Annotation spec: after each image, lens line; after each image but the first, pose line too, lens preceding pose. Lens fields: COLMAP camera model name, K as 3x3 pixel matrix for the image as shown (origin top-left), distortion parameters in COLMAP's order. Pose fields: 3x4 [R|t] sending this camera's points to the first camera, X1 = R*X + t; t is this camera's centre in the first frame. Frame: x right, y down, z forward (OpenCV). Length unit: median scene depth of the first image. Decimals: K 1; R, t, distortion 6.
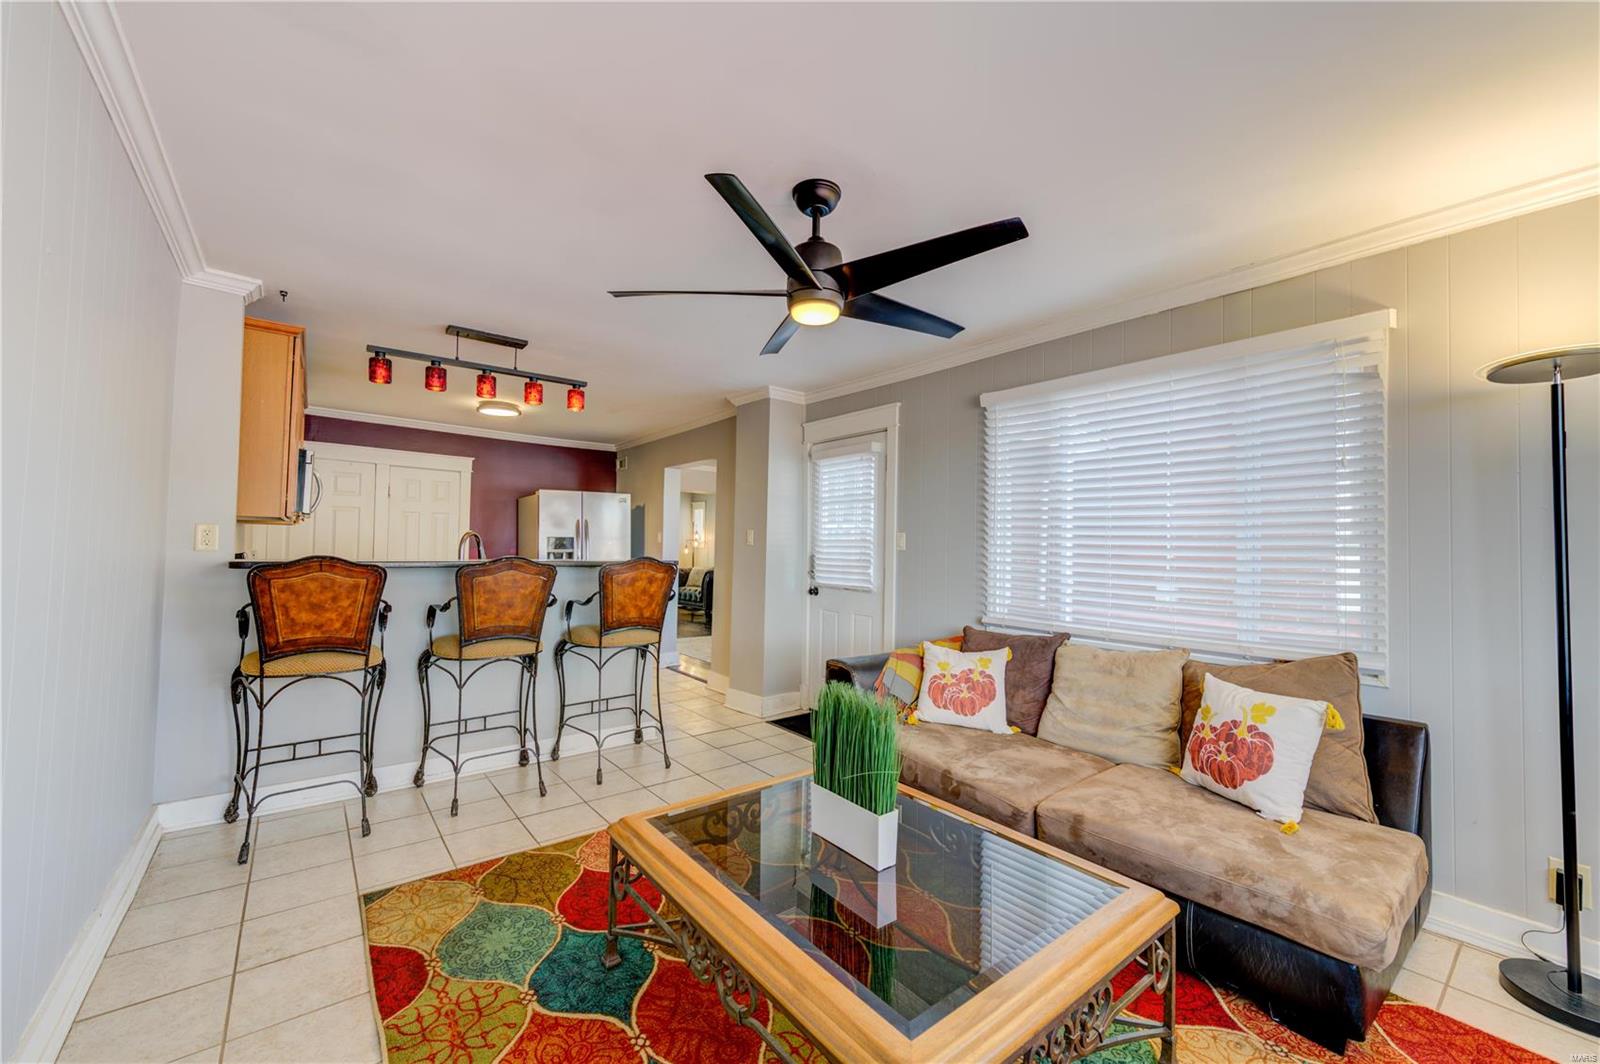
lens RADIAL K [[627.8, 0, 800.0], [0, 627.8, 532.0], [0, 0, 1]] dist [-0.000426, -0.000435]
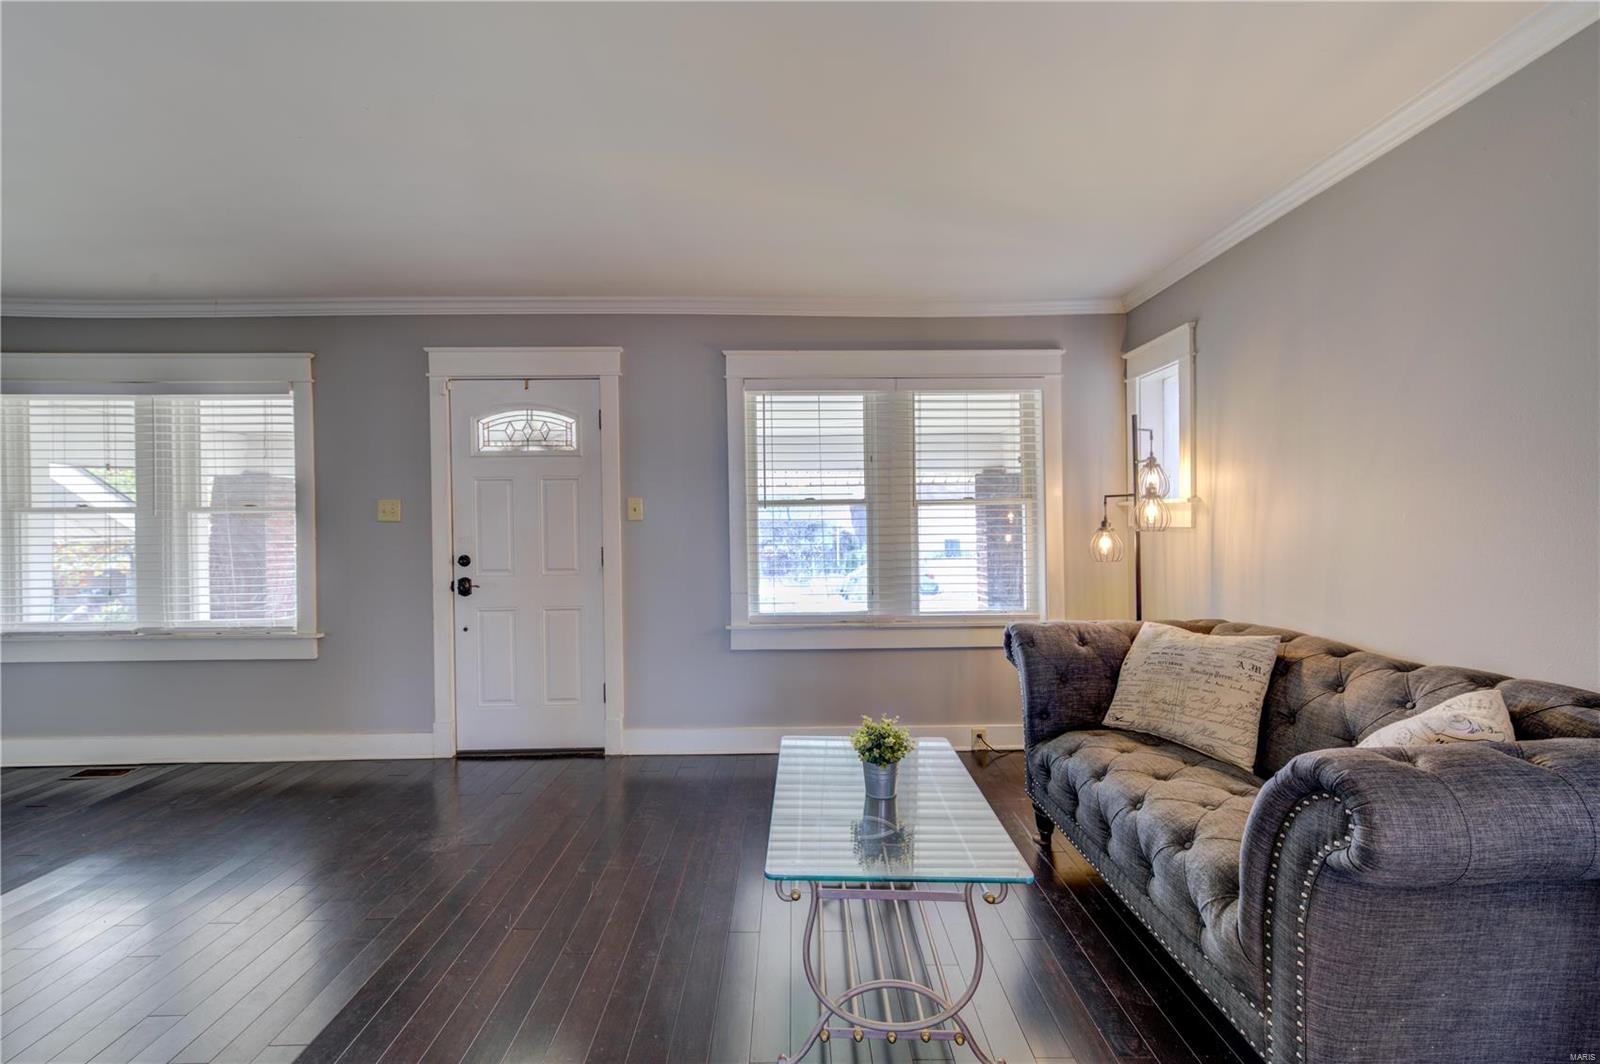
lens RADIAL K [[623.2, 0, 800.0], [0, 623.2, 532.0], [0, 0, 1]] dist [0.000624, -0.000156]
pose [[0.797484, -0.020626, -0.602988, -0.132981], [0.042457, 0.998856, 0.021985, 0.016192], [0.601844, -0.043134, 0.797448, 0.754094]]
